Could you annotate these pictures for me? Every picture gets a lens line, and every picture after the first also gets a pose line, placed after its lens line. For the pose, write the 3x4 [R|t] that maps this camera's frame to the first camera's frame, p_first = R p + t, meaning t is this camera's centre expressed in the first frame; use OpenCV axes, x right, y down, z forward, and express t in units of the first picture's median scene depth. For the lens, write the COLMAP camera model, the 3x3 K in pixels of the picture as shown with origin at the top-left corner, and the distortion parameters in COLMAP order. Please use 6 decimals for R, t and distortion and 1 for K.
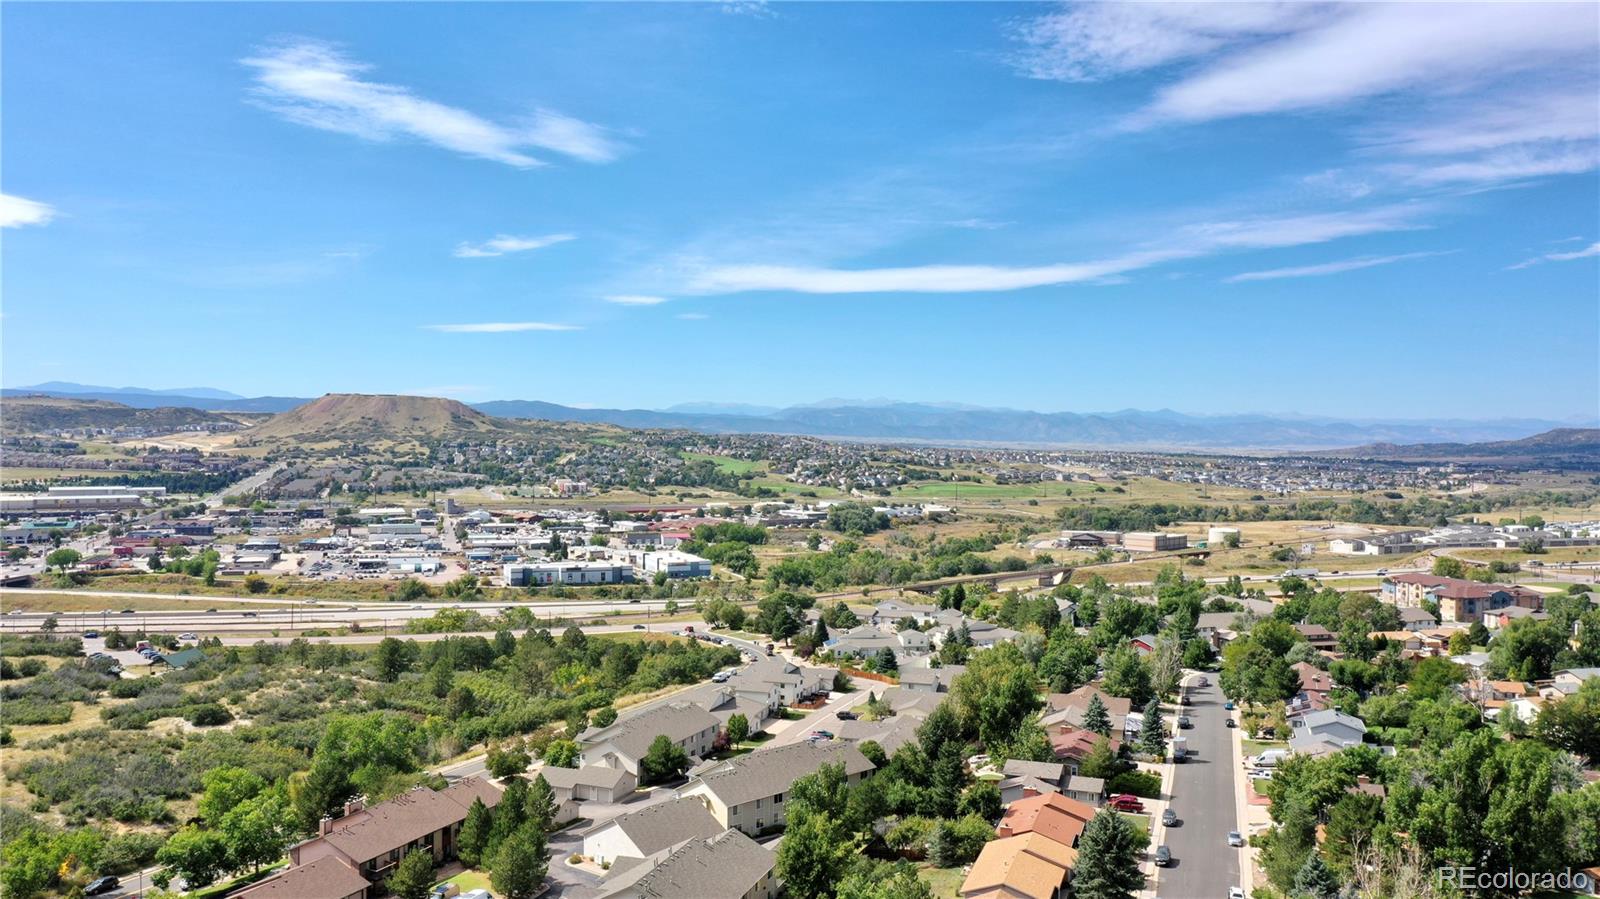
lens RADIAL K [[1268.5, 0, 800.0], [0, 1268.5, 449.5], [0, 0, 1]] dist [0.012503, 0.004516]
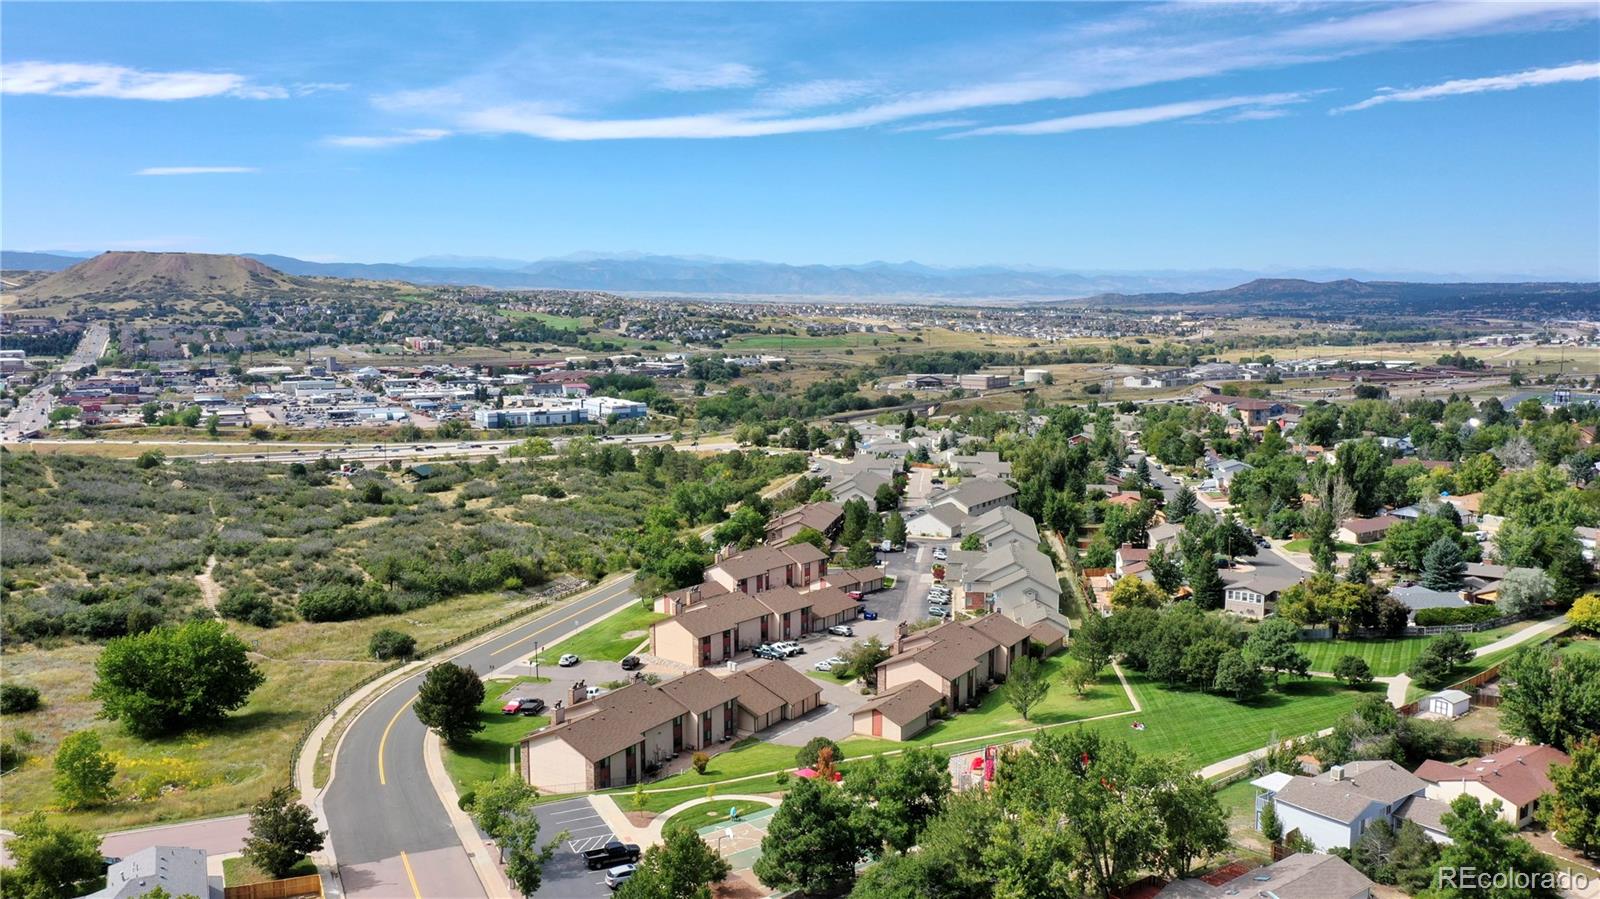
lens RADIAL K [[1268.5, 0, 800.0], [0, 1268.5, 449.5], [0, 0, 1]] dist [0.012503, 0.004516]
pose [[0.980885, -0.031265, 0.192059, -0.065640], [0.008994, 0.993237, 0.115755, -0.002416], [-0.194379, -0.111815, 0.974533, -0.077407]]
